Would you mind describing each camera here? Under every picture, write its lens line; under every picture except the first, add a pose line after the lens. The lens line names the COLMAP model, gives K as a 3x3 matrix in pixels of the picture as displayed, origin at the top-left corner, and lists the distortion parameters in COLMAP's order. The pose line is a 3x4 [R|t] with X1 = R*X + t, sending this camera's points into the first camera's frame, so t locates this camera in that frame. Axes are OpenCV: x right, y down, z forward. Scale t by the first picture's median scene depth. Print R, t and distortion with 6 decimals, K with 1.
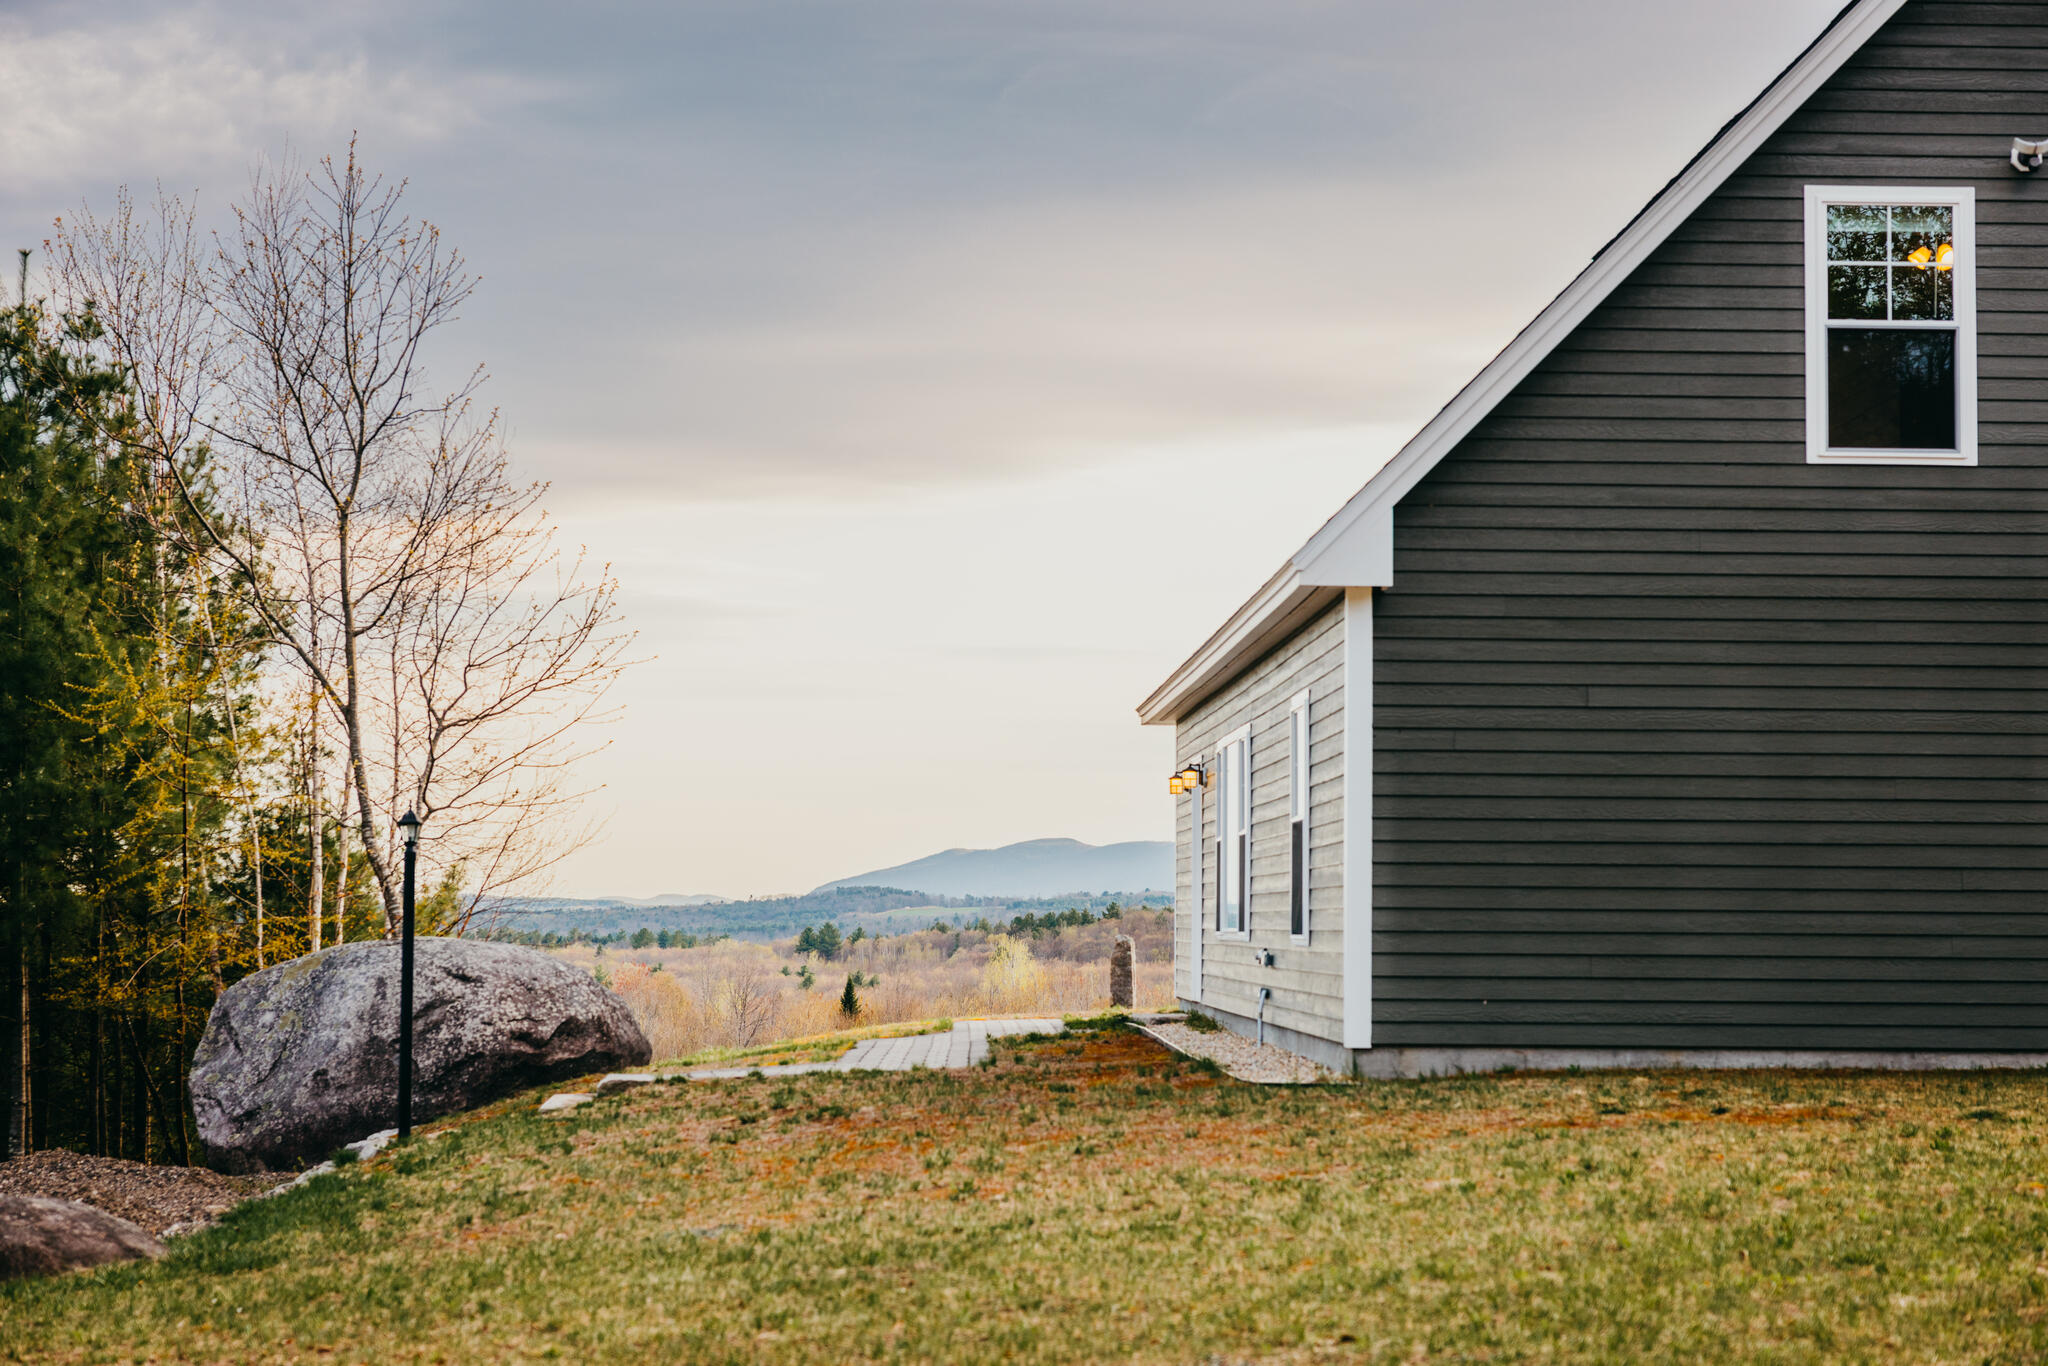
lens RADIAL K [[3604.8, 0, 1024.1], [0, 3604.8, 678.9], [0, 0, 1]] dist [0.000928, 0.000000]
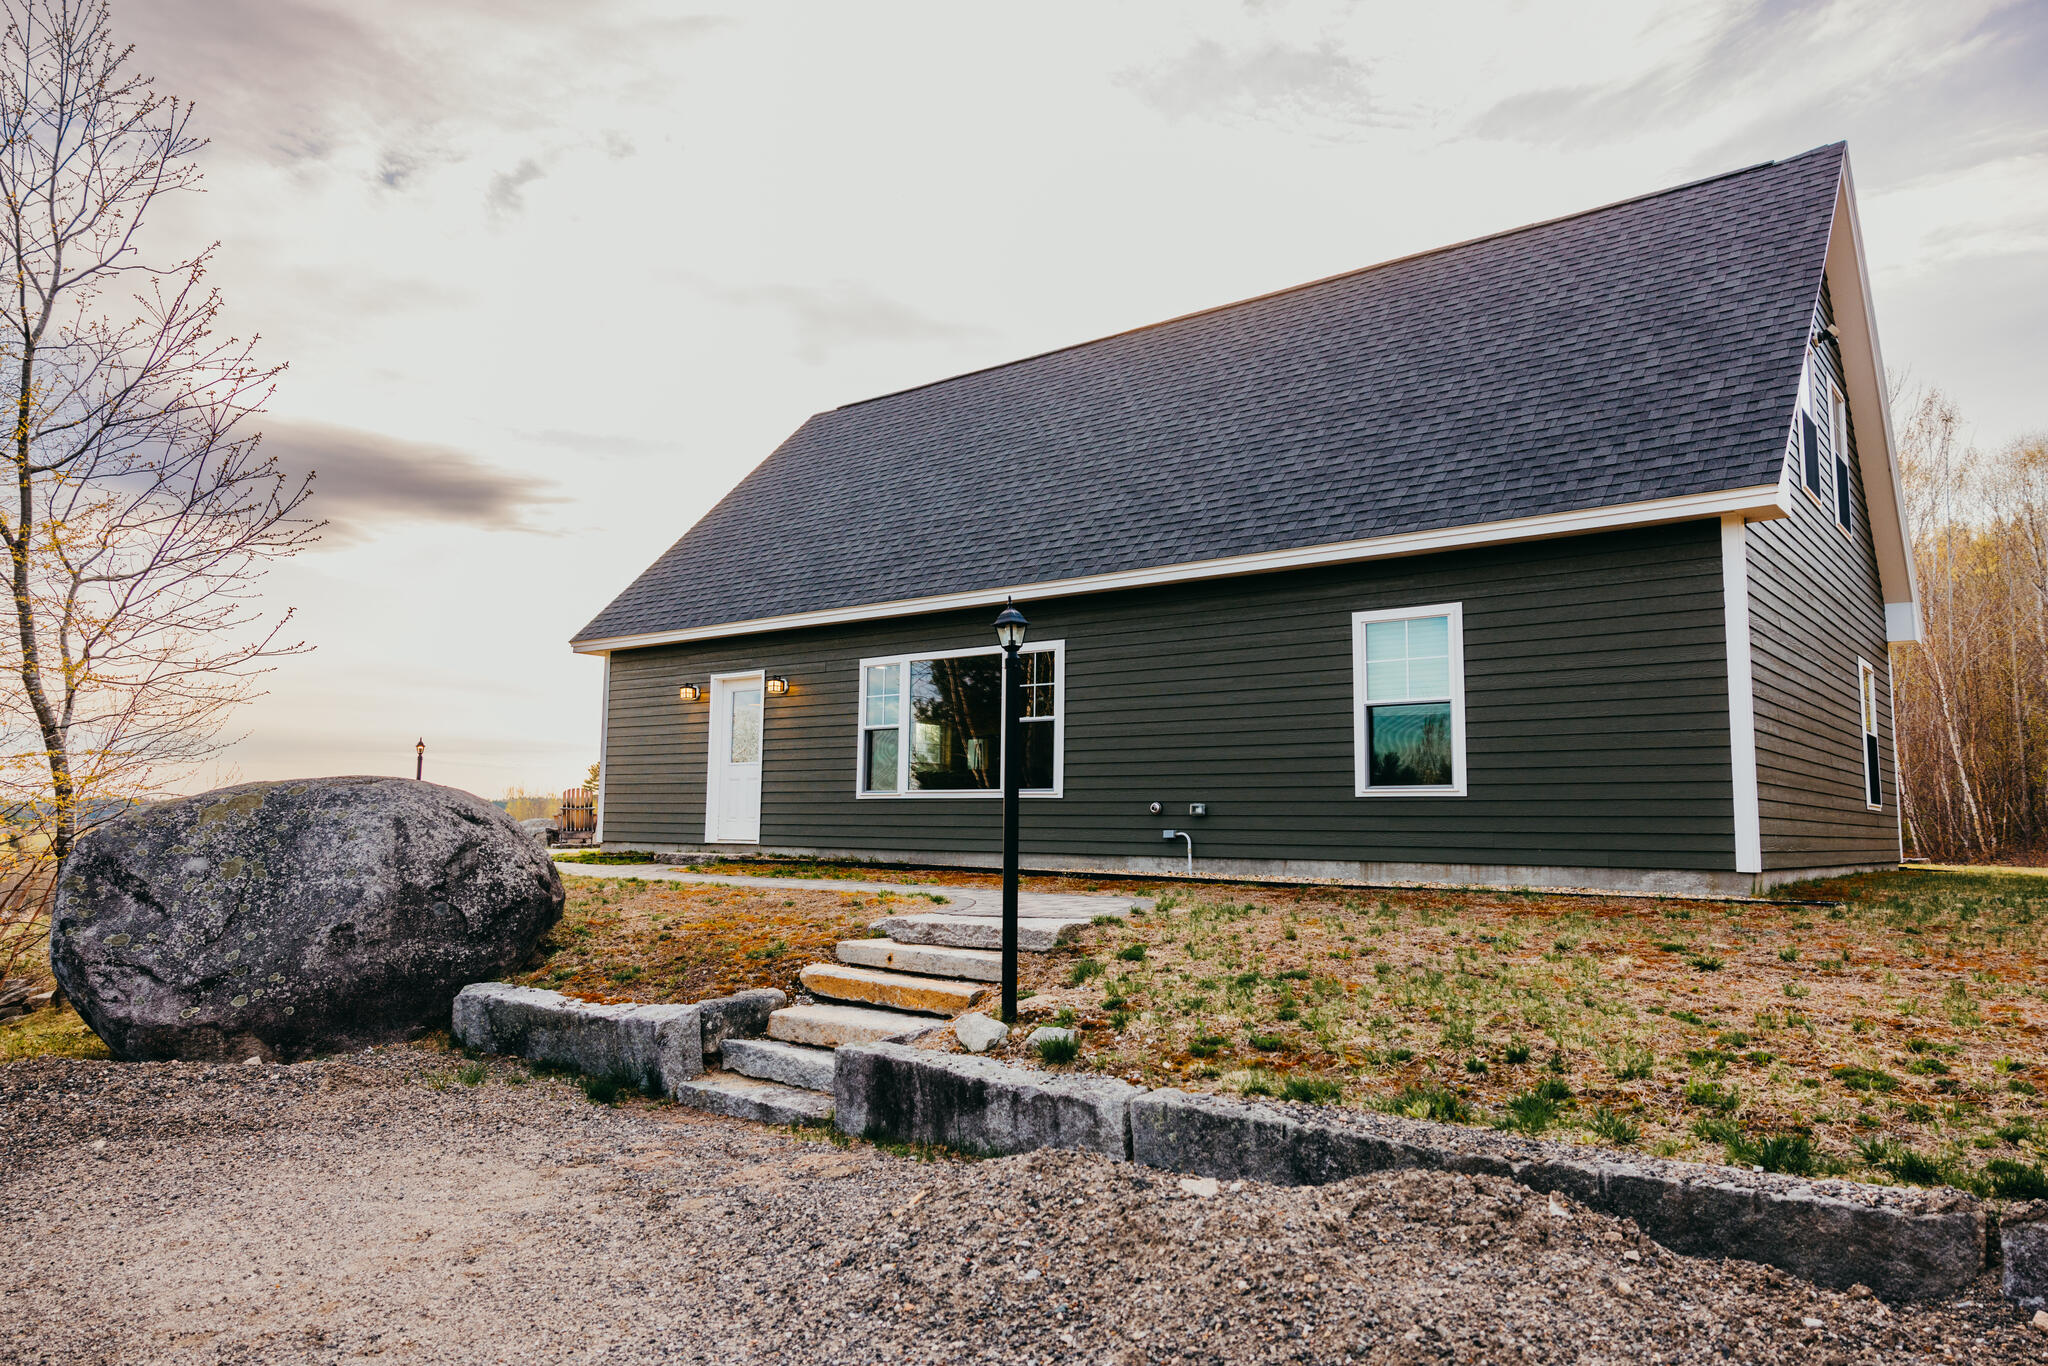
lens RADIAL K [[1366.1, 0, 1021.8], [0, 1366.1, 681.0], [0, 0, 1]] dist [-0.004000, 0.002406]
pose [[0.648435, 0.086924, 0.756291, -0.440520], [-0.060379, 0.996202, -0.062730, 0.079020], [-0.758872, -0.004987, 0.651221, 0.857968]]
